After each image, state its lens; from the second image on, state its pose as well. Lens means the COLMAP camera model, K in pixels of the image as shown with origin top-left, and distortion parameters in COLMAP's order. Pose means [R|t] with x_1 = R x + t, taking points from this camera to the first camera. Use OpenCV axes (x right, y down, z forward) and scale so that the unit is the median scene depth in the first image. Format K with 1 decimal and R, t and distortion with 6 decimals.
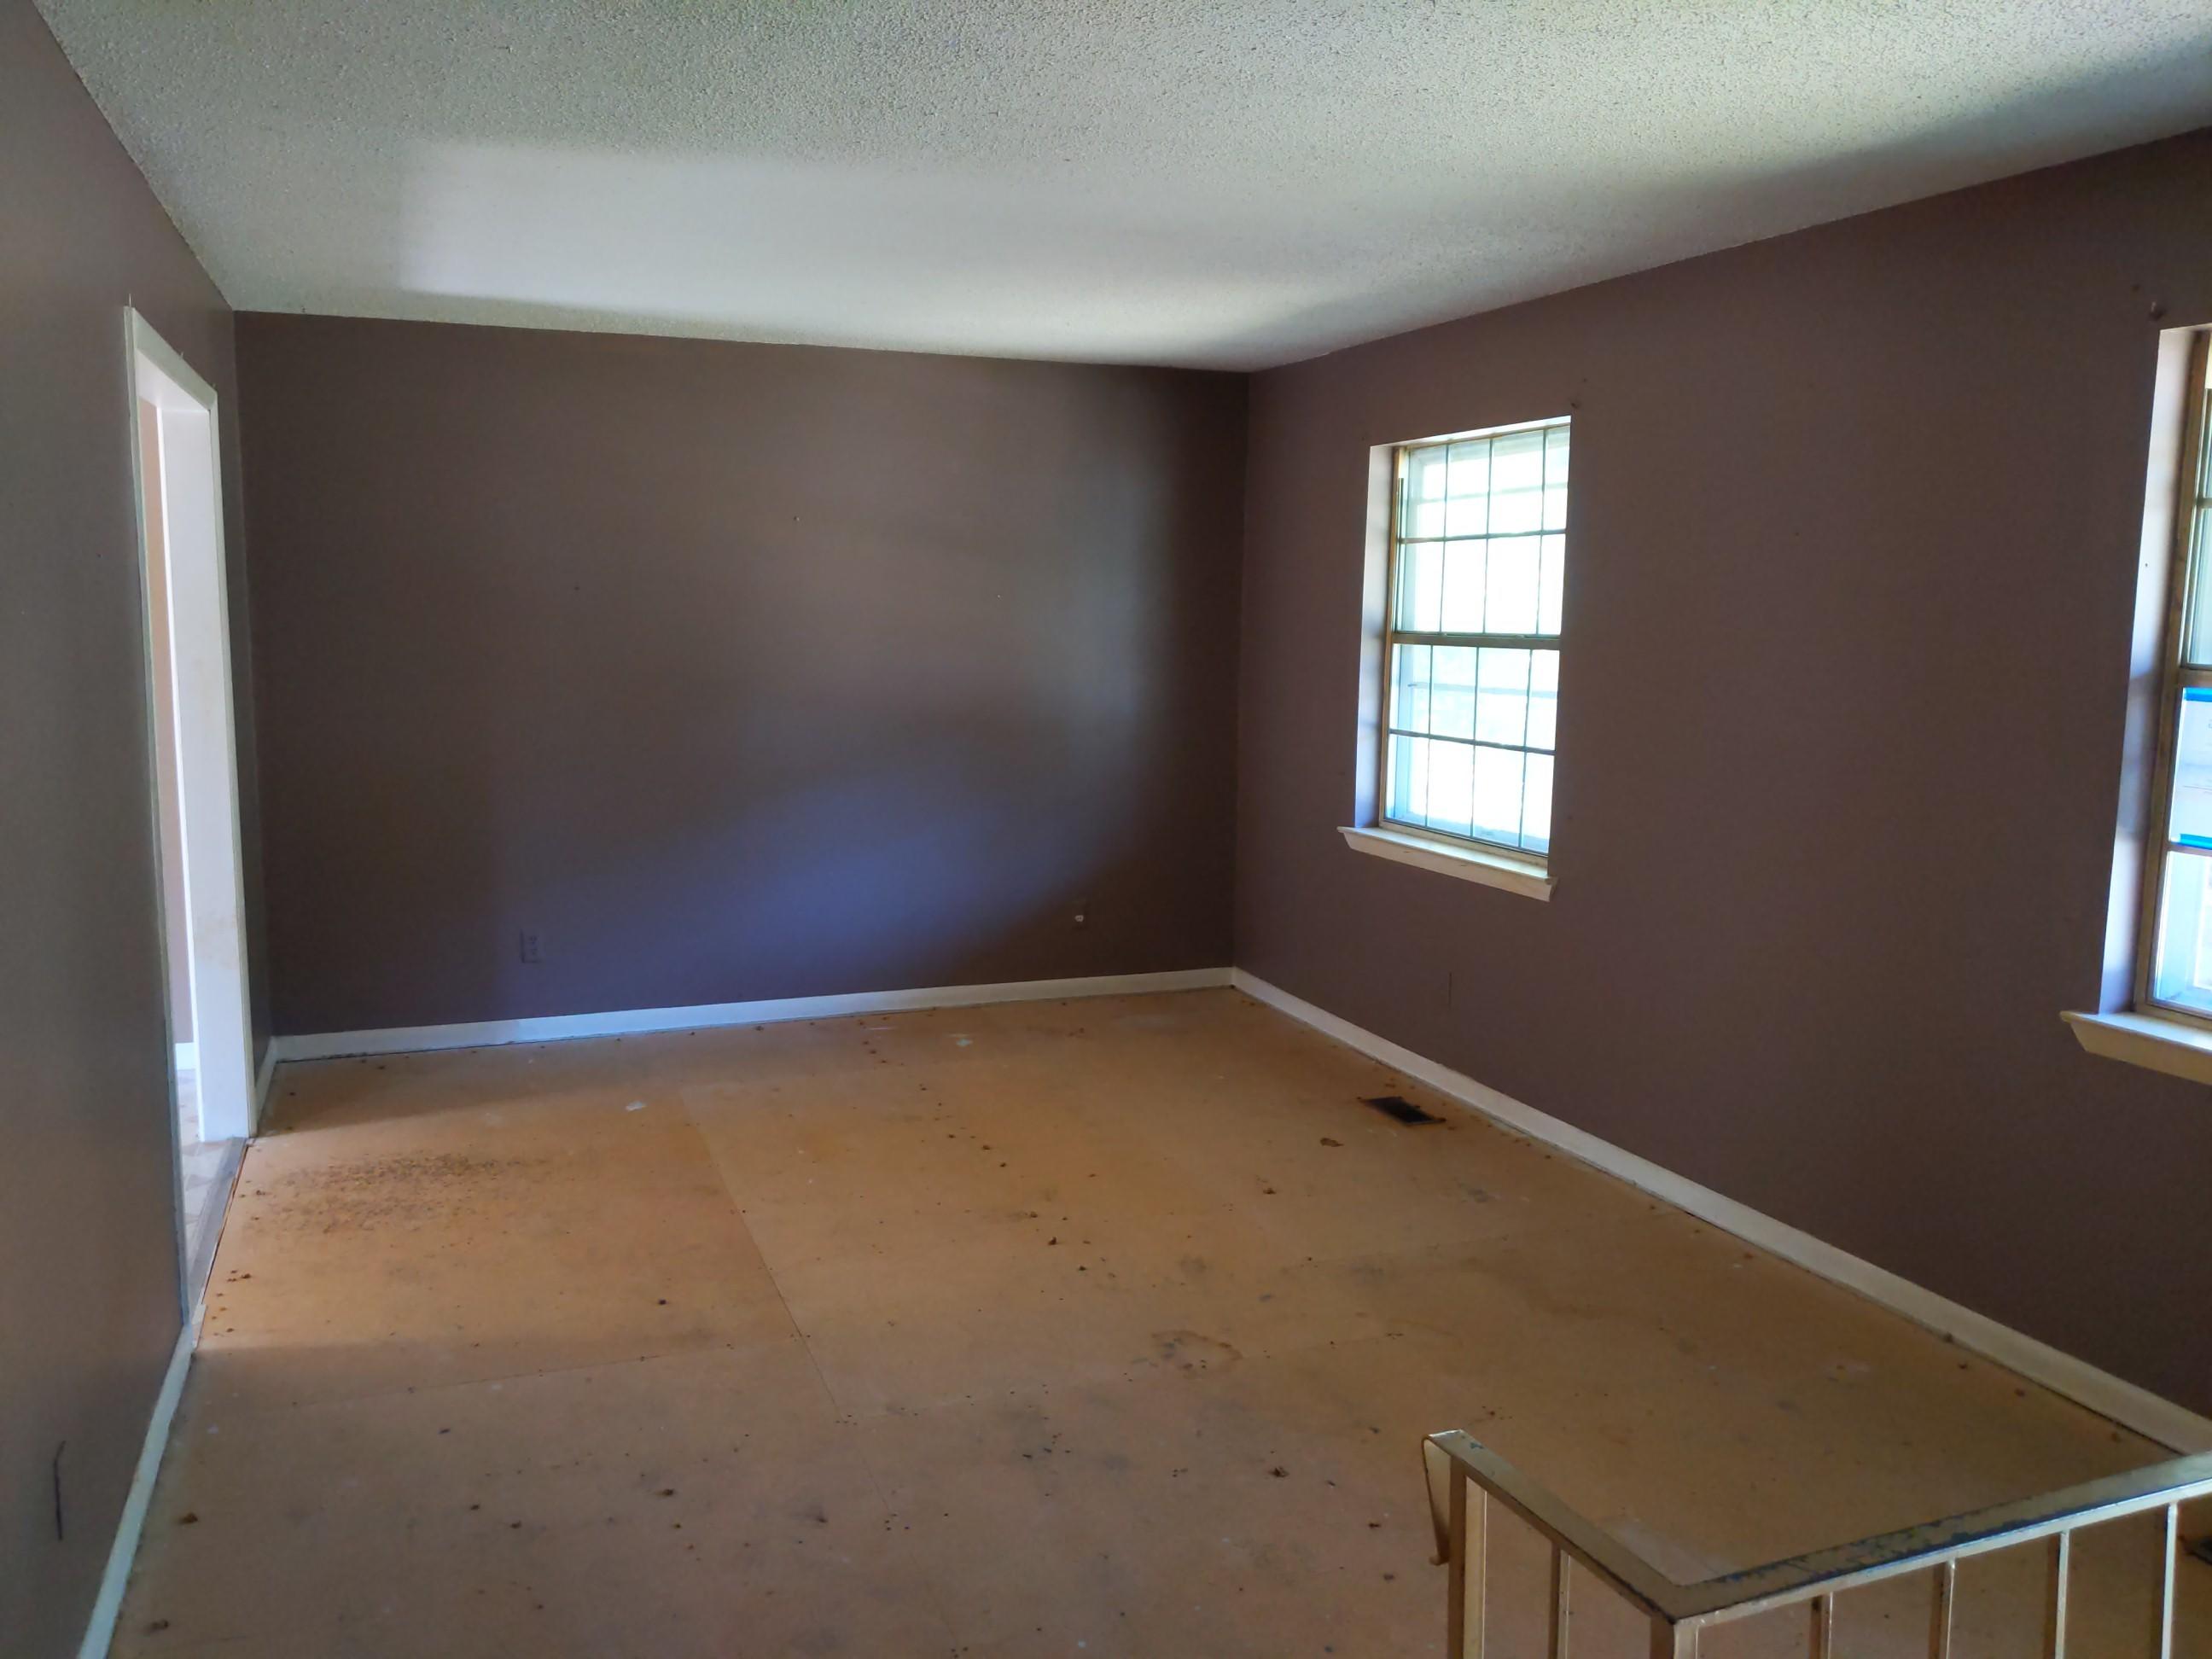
lens RADIAL K [[1767.8, 0, 1106.0], [0, 1767.8, 829.5], [0, 0, 1]] dist [-0.001024, -0.001284]
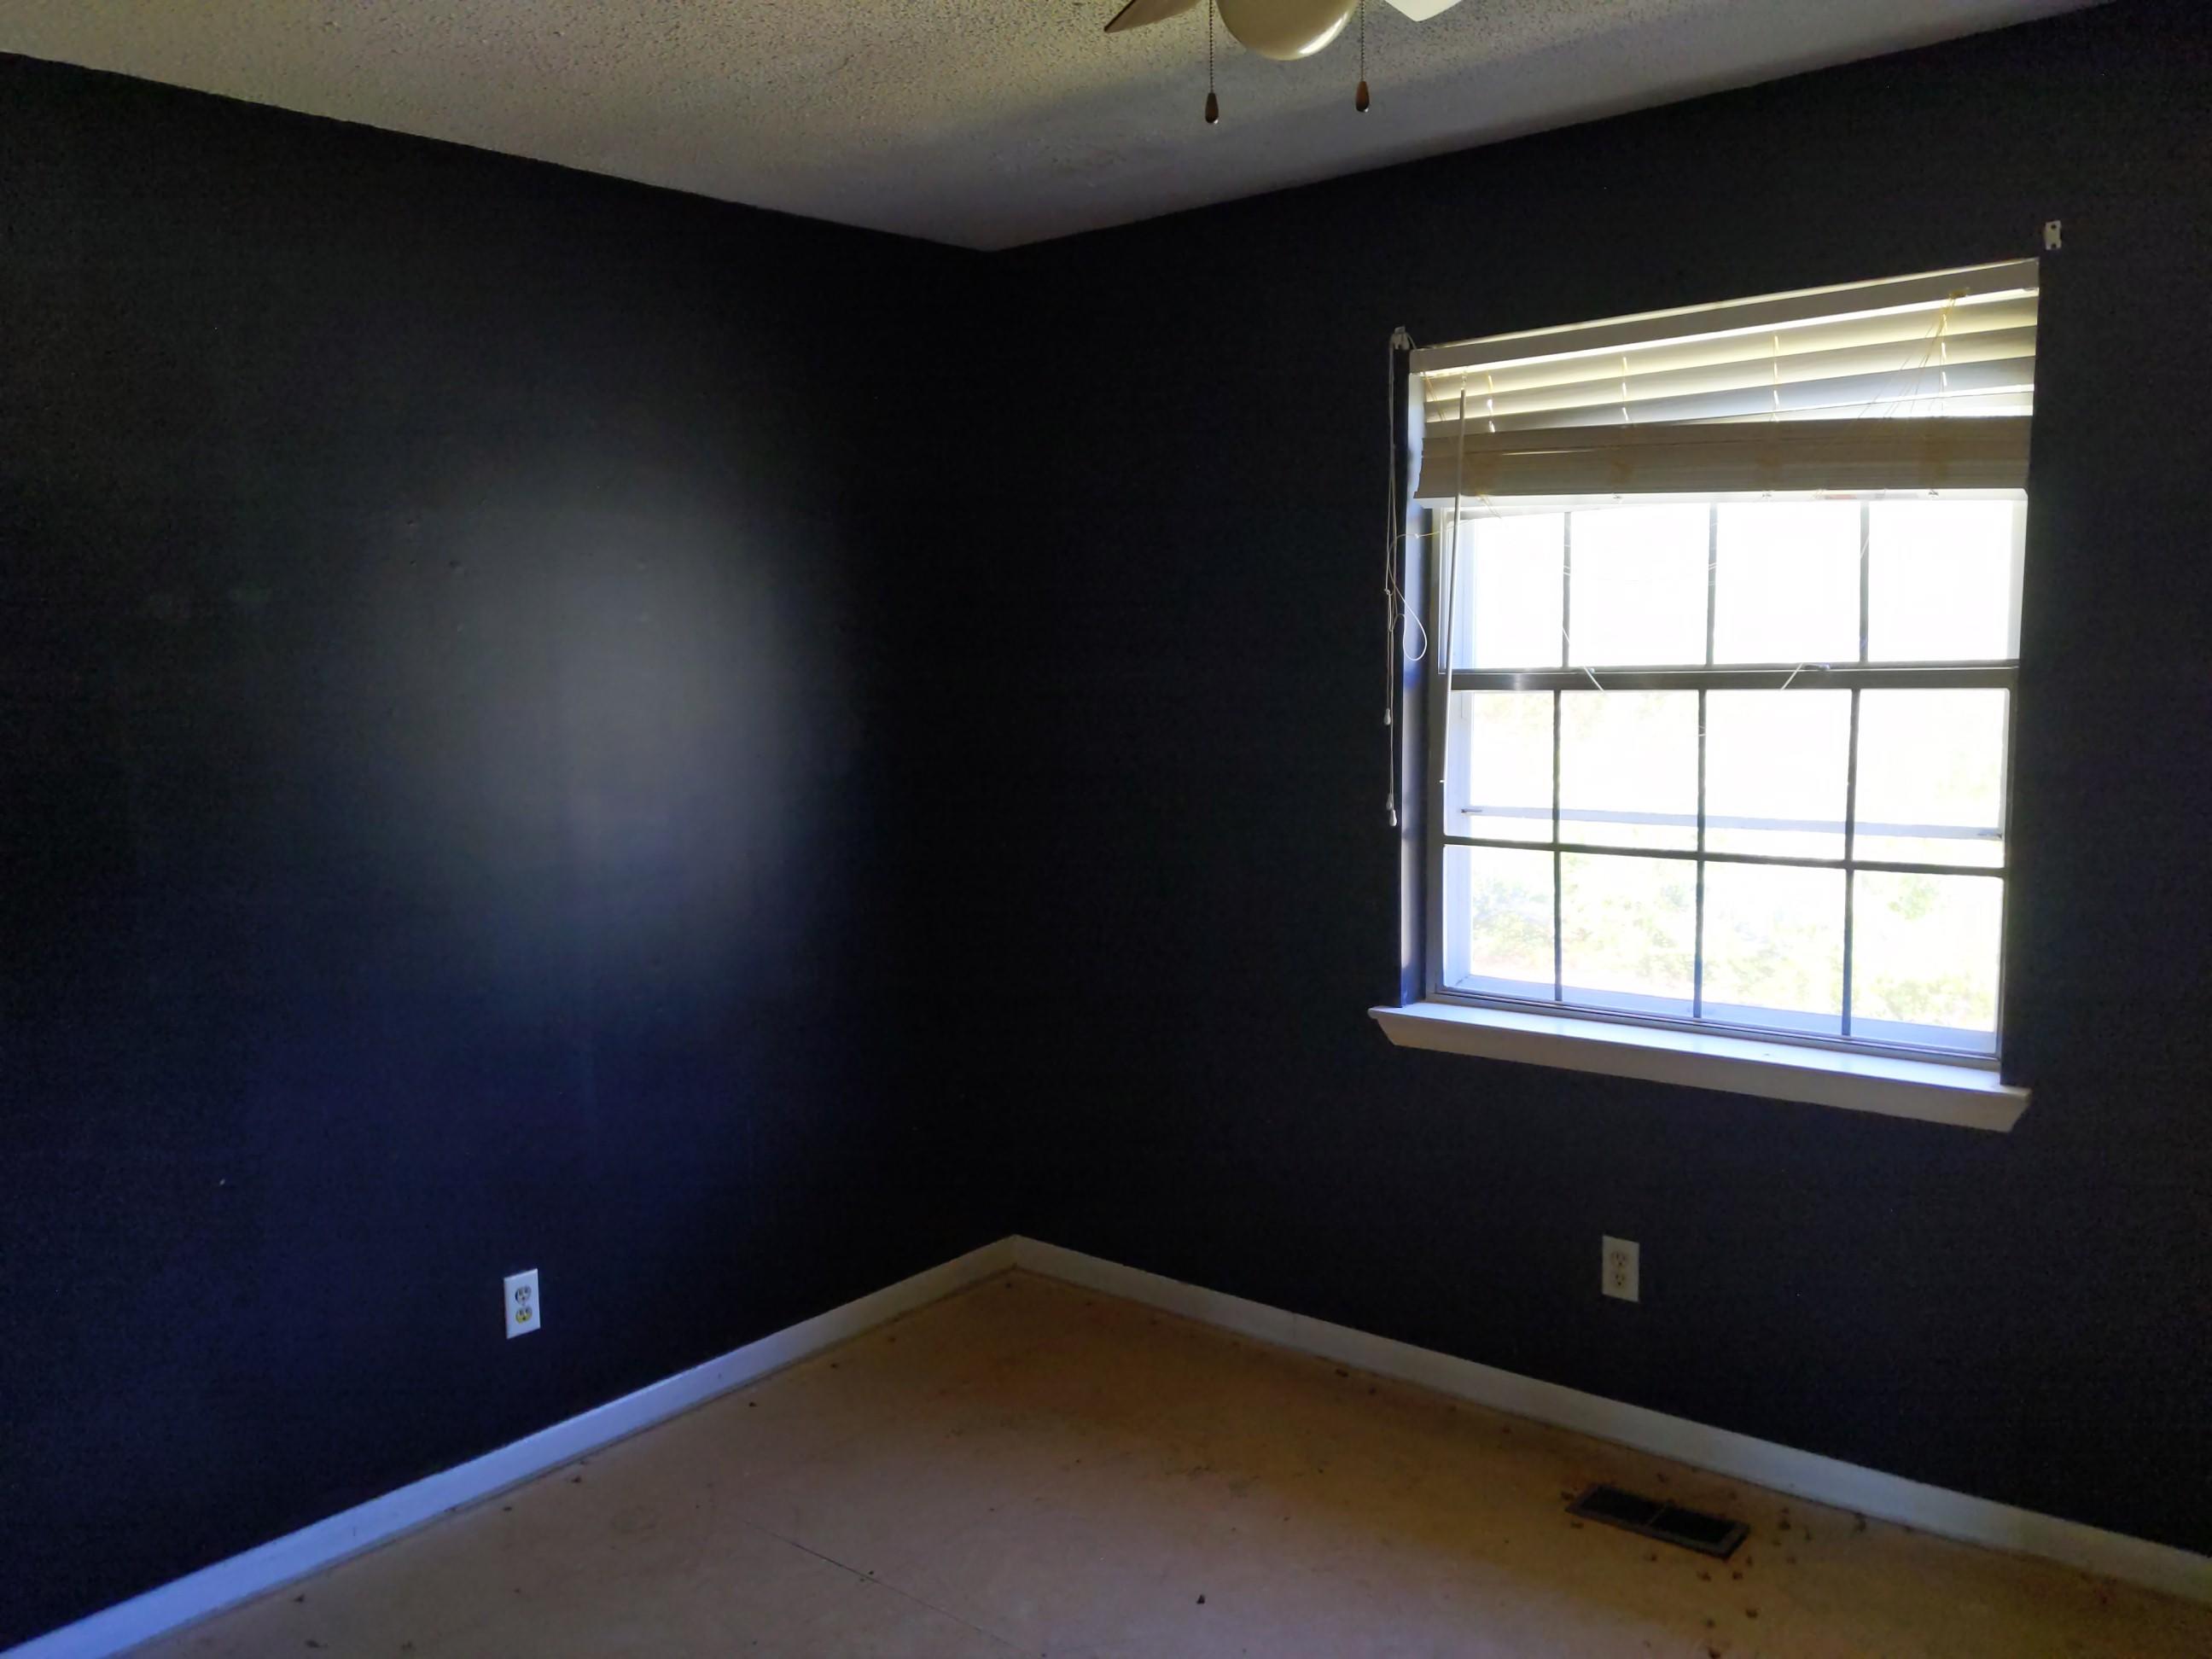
lens RADIAL K [[1767.8, 0, 1106.0], [0, 1767.8, 829.5], [0, 0, 1]] dist [-0.001024, -0.001284]
pose [[0.874796, -0.093038, 0.475475, -0.213372], [0.101539, 0.994801, 0.007841, -0.074572], [-0.473732, 0.041420, 0.879695, 0.535681]]
